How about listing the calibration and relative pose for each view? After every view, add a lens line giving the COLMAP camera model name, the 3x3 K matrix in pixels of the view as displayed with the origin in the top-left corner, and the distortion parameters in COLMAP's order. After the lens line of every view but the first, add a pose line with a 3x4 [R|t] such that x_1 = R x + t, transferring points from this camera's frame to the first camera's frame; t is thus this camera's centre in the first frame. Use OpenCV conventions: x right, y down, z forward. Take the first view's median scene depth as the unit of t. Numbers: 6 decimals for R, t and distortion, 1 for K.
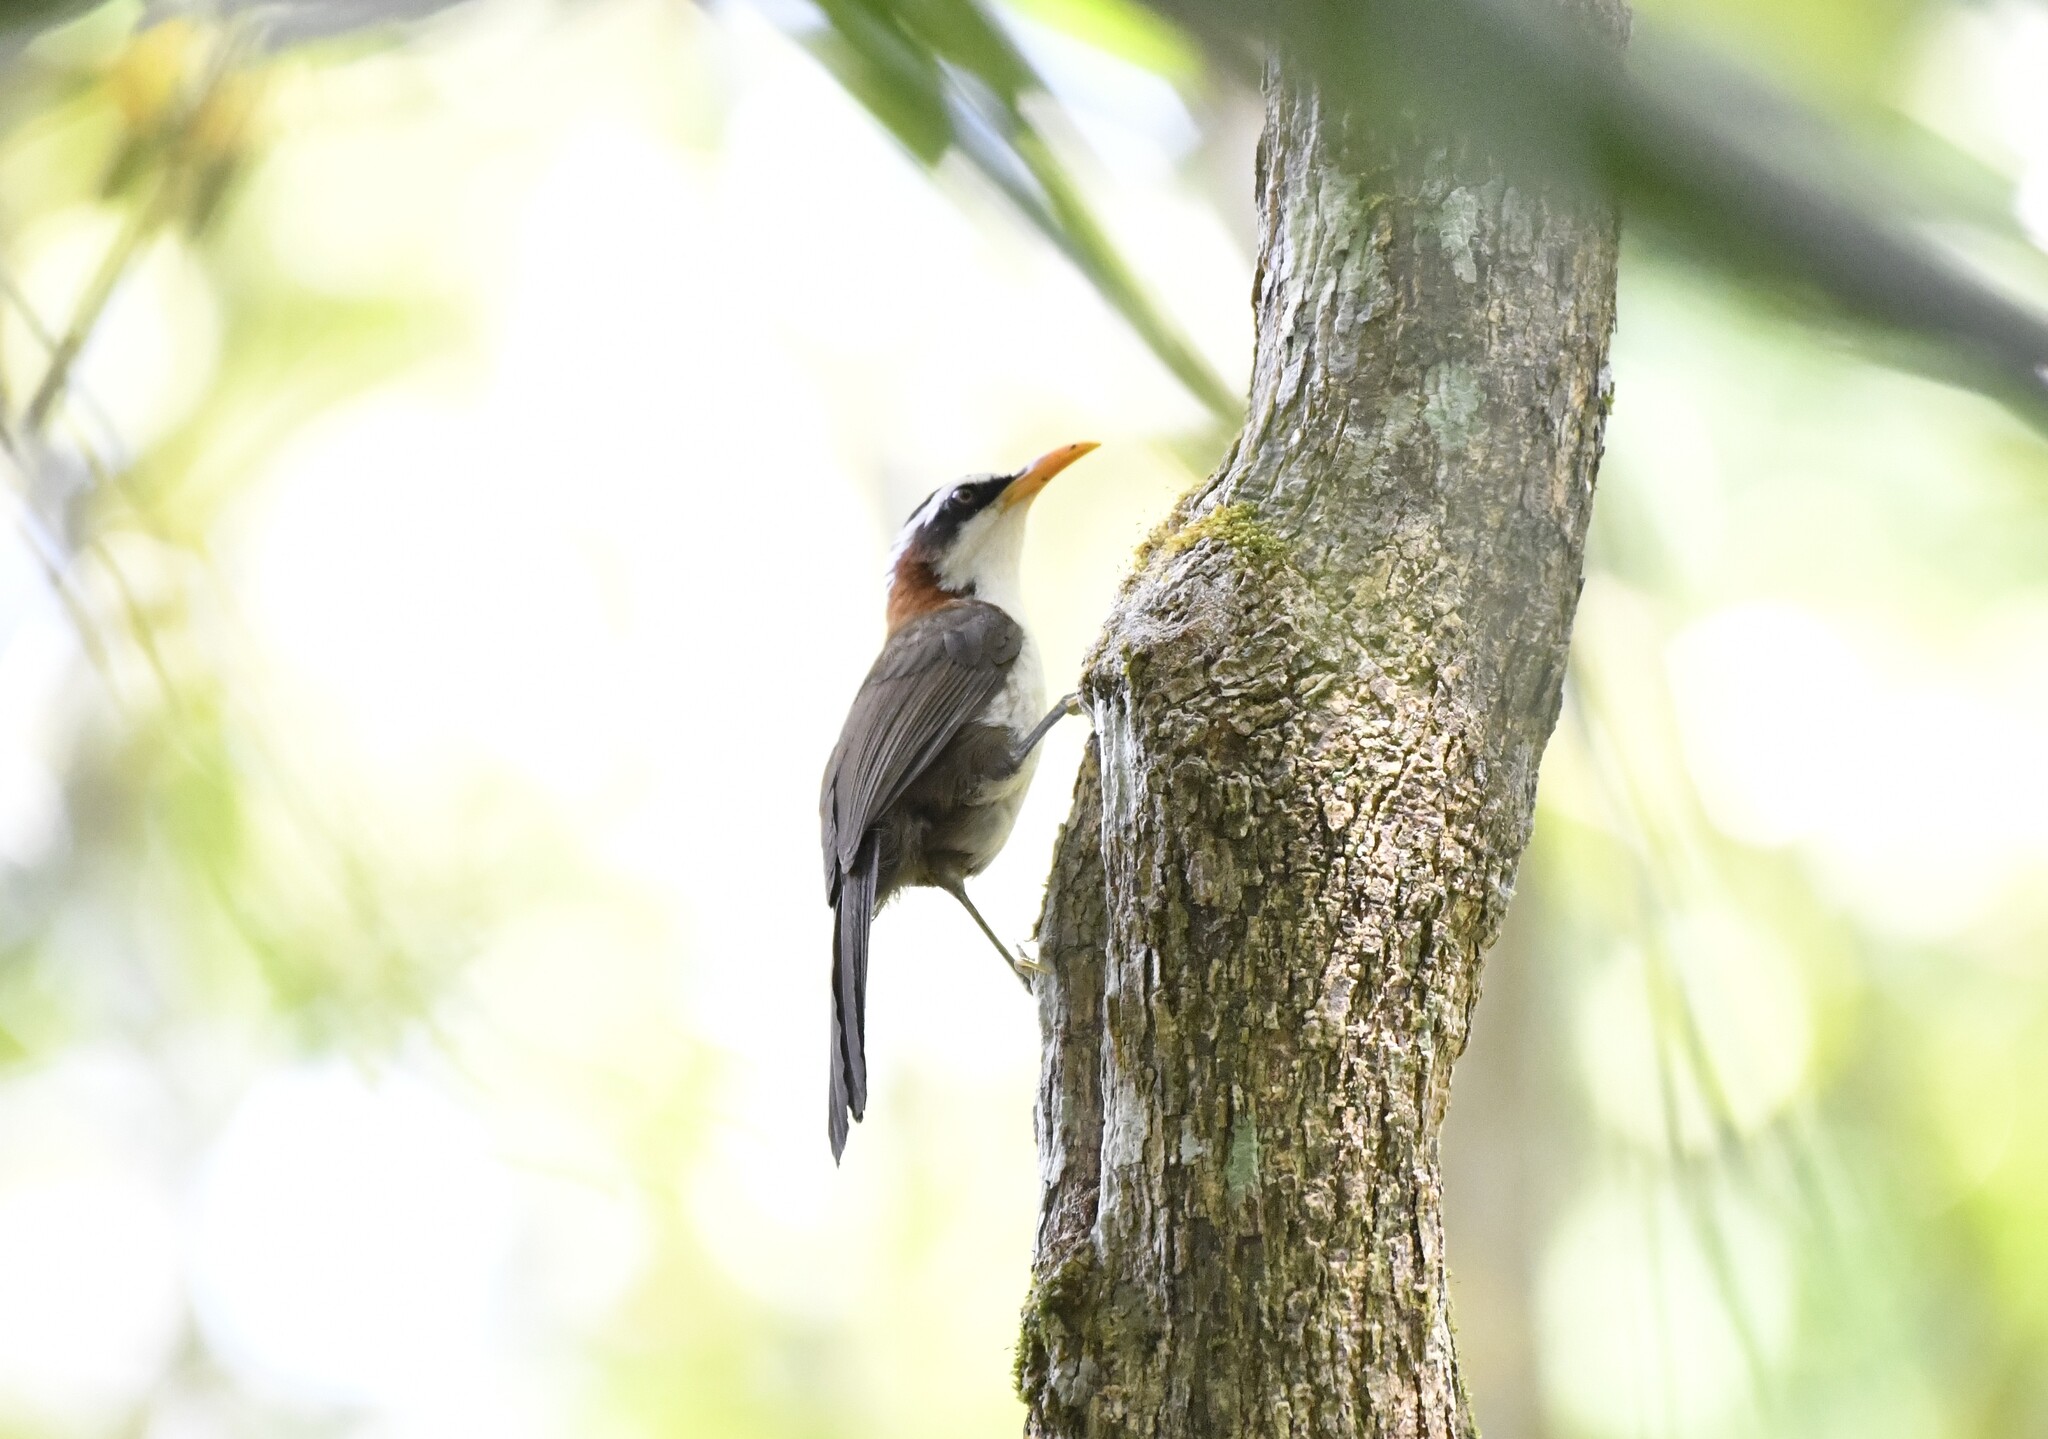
lens RADIAL K [[11554.9, 0, 1025.2], [0, 11554.9, 718.5], [0, 0, 1]] dist [-0.036945, 0.000000]
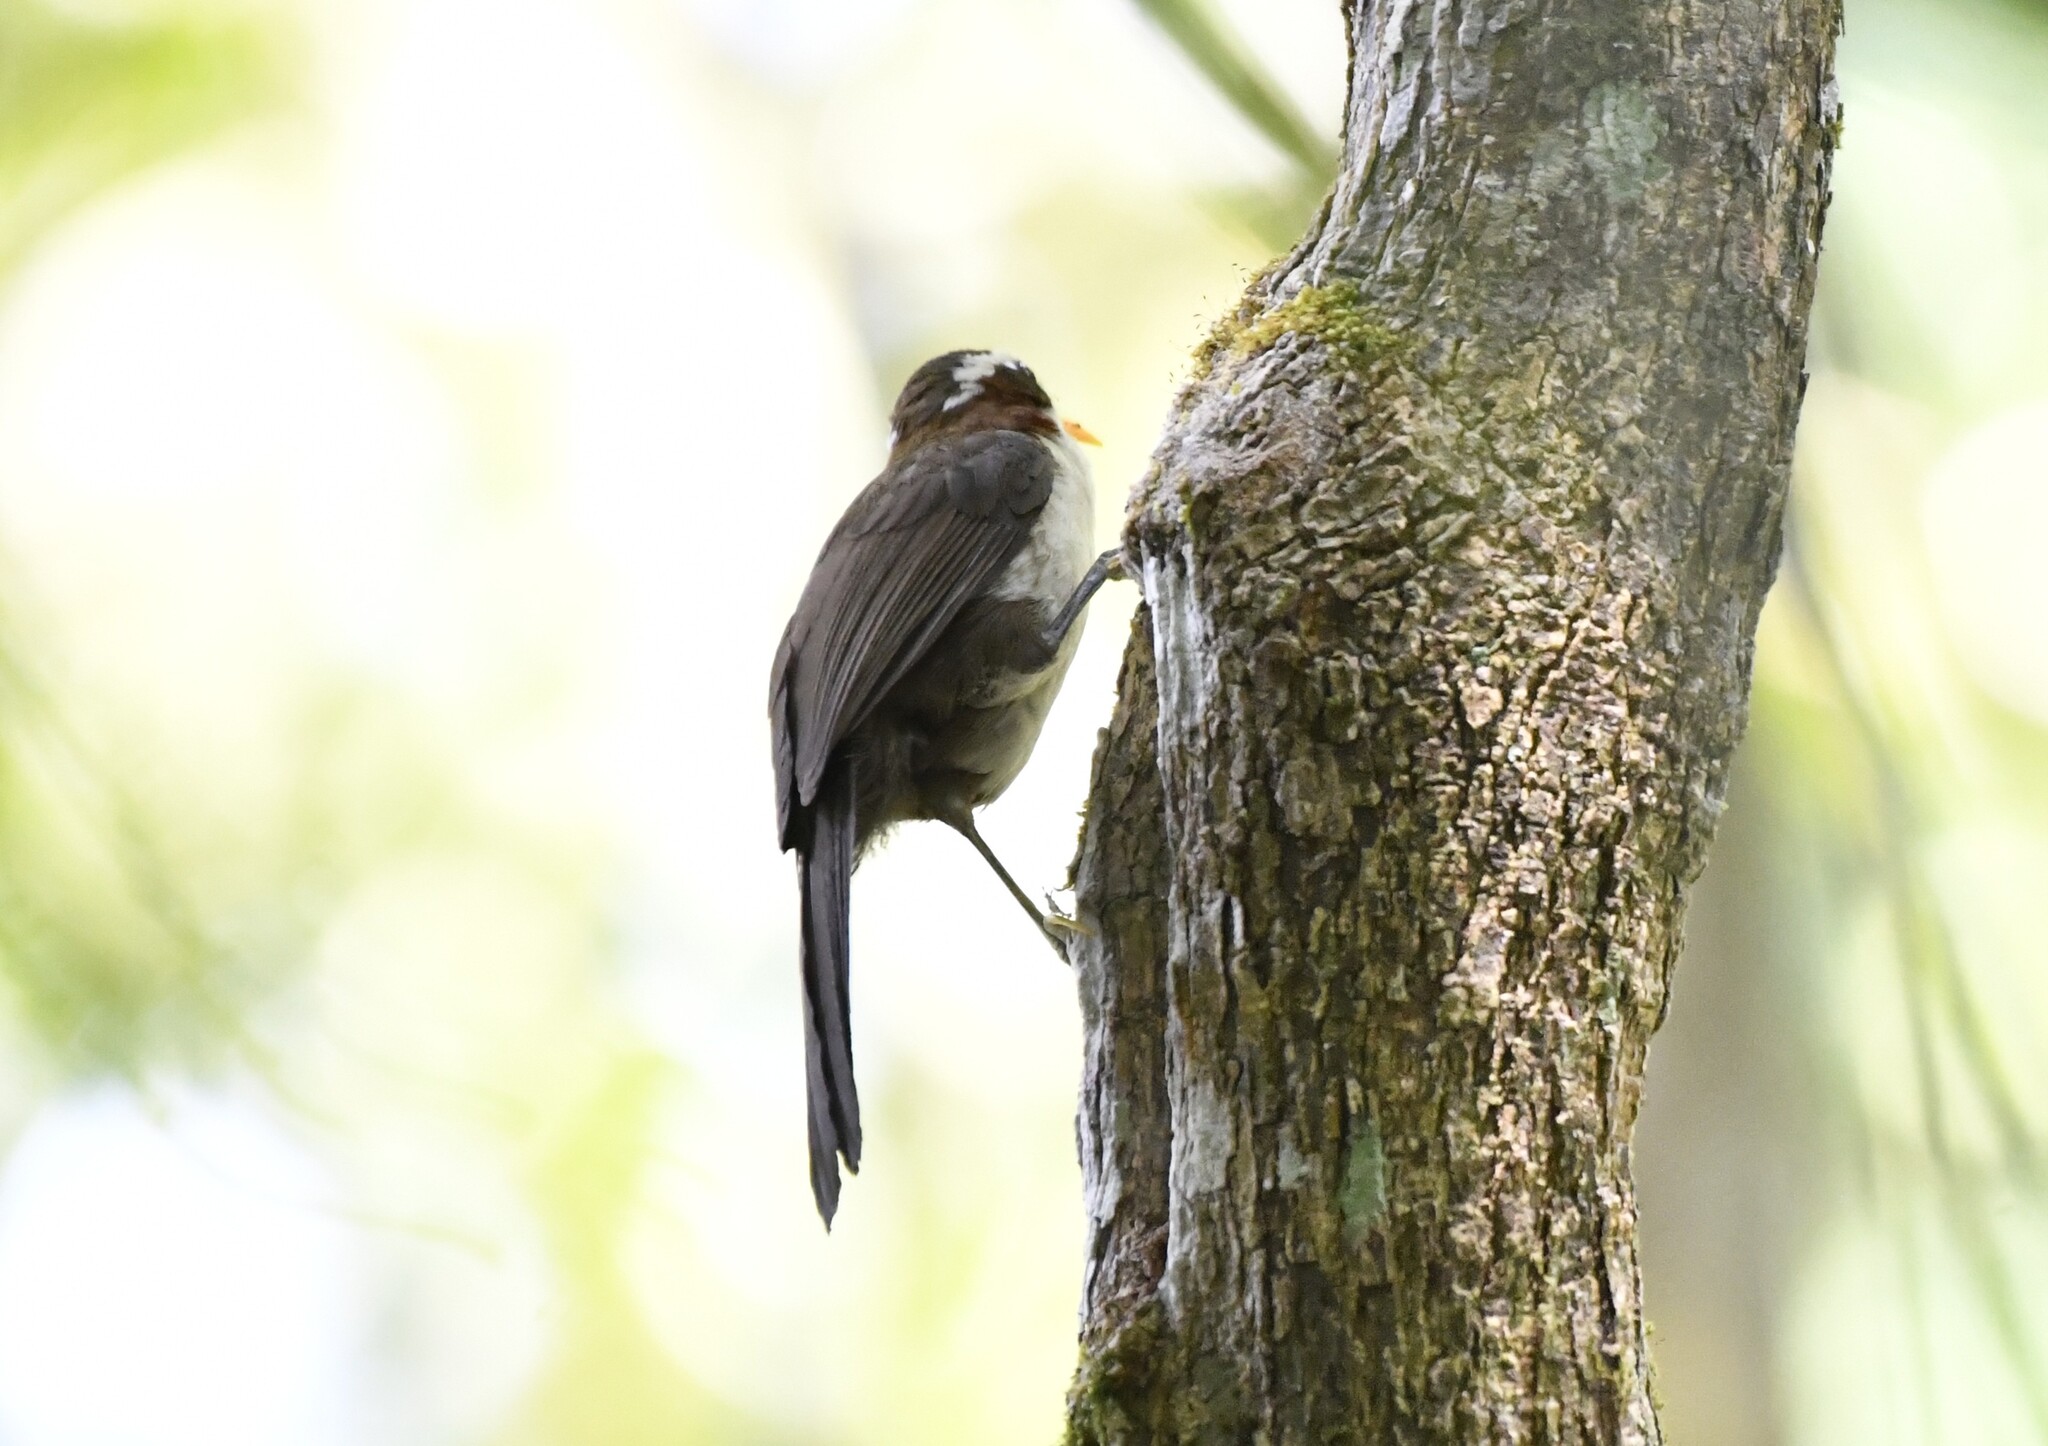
lens RADIAL K [[11554.9, 0, 1023.3], [0, 11554.9, 719.0], [0, 0, 1]] dist [-0.036945, 0.000000]
pose [[0.999564, -0.028095, 0.009055, -0.008496], [0.027999, 0.999553, 0.010513, 0.000662], [-0.009346, -0.010255, 0.999904, 0.269655]]
